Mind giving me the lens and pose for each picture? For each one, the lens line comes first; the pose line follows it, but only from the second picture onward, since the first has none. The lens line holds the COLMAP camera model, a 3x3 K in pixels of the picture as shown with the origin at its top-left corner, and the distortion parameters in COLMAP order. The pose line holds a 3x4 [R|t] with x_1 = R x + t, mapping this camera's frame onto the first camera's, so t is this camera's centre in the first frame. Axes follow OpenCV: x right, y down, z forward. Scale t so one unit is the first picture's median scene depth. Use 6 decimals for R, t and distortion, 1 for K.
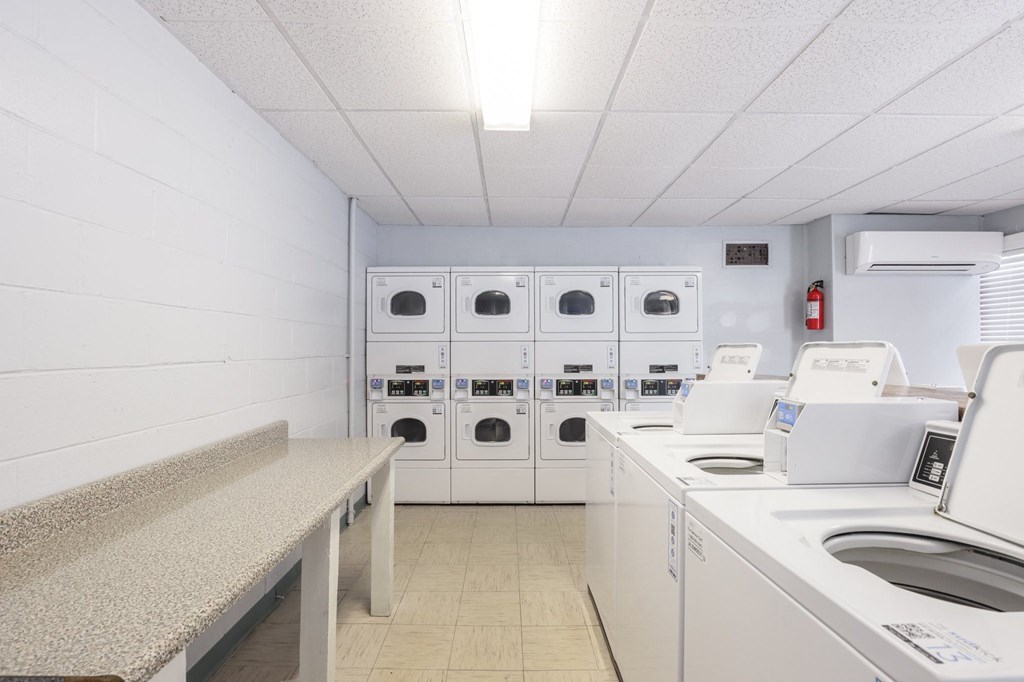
lens RADIAL K [[467.5, 0, 511.2], [0, 467.5, 343.4], [0, 0, 1]] dist [-0.034928, 0.004985]
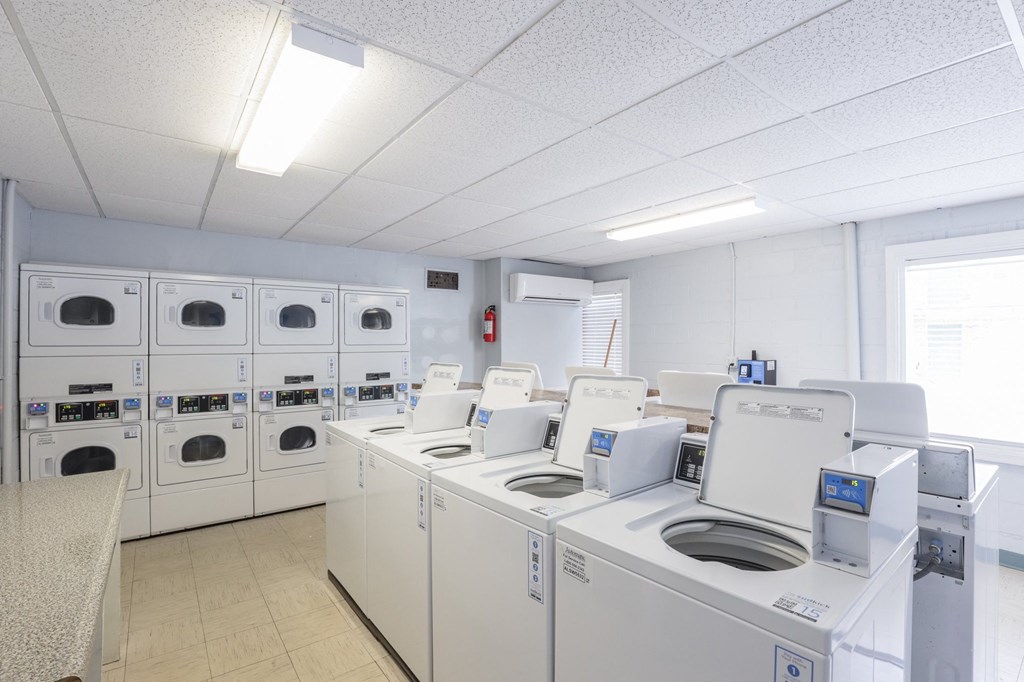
lens RADIAL K [[467.5, 0, 509.5], [0, 467.5, 336.2], [0, 0, 1]] dist [-0.034928, 0.004985]
pose [[0.804884, 0.007361, 0.593386, -0.097824], [-0.003039, 0.999961, -0.008283, -0.036564], [-0.593424, 0.004863, 0.804875, -0.122912]]
